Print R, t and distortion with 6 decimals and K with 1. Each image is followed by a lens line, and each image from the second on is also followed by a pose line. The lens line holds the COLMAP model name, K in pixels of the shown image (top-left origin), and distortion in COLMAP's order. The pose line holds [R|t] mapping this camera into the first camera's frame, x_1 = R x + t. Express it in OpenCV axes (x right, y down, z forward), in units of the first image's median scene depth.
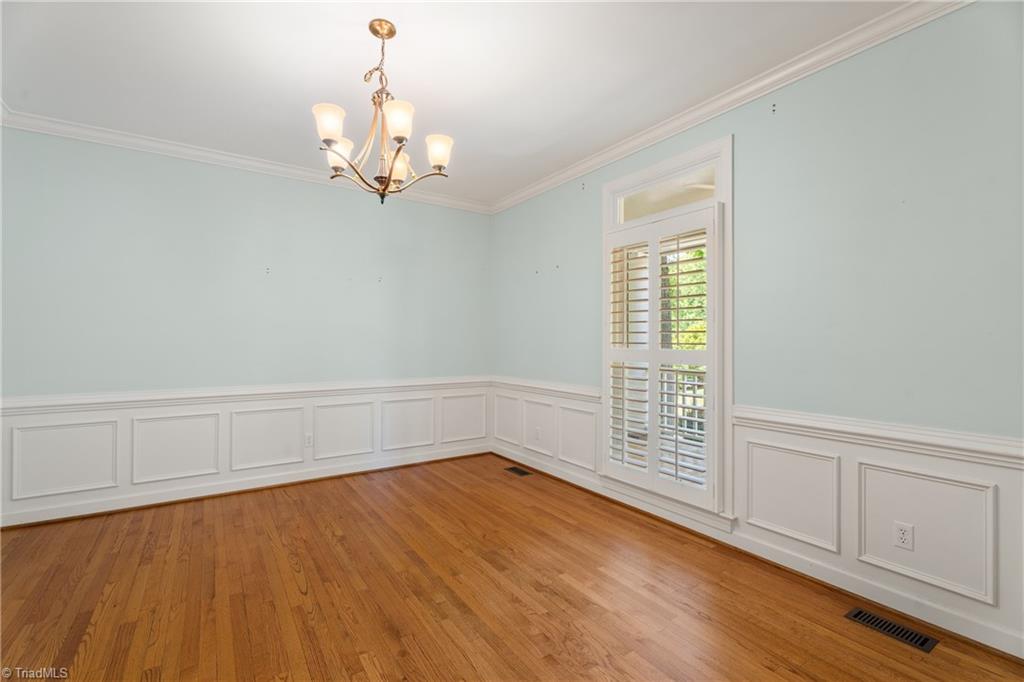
lens RADIAL K [[453.3, 0, 509.8], [0, 453.3, 342.1], [0, 0, 1]] dist [-0.001155, 0.000126]
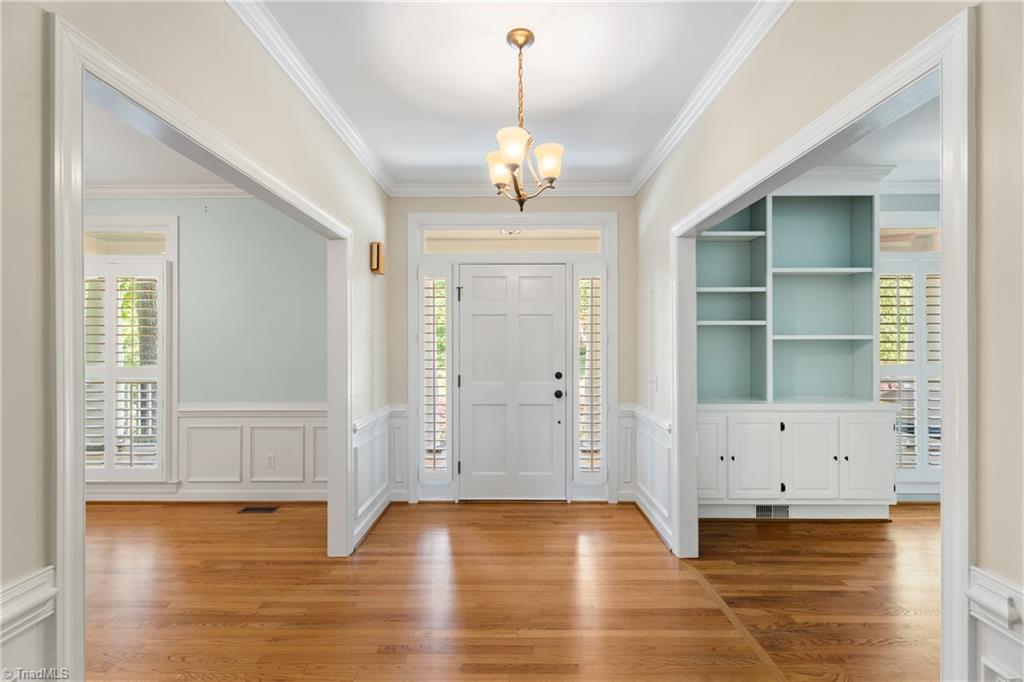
lens RADIAL K [[453.3, 0, 509.8], [0, 453.3, 342.1], [0, 0, 1]] dist [-0.001155, 0.000126]
pose [[0.543619, 0.002094, 0.839330, -0.143479], [0.002818, 0.999987, -0.004320, -0.048138], [-0.839327, 0.004714, 0.543606, -0.668541]]
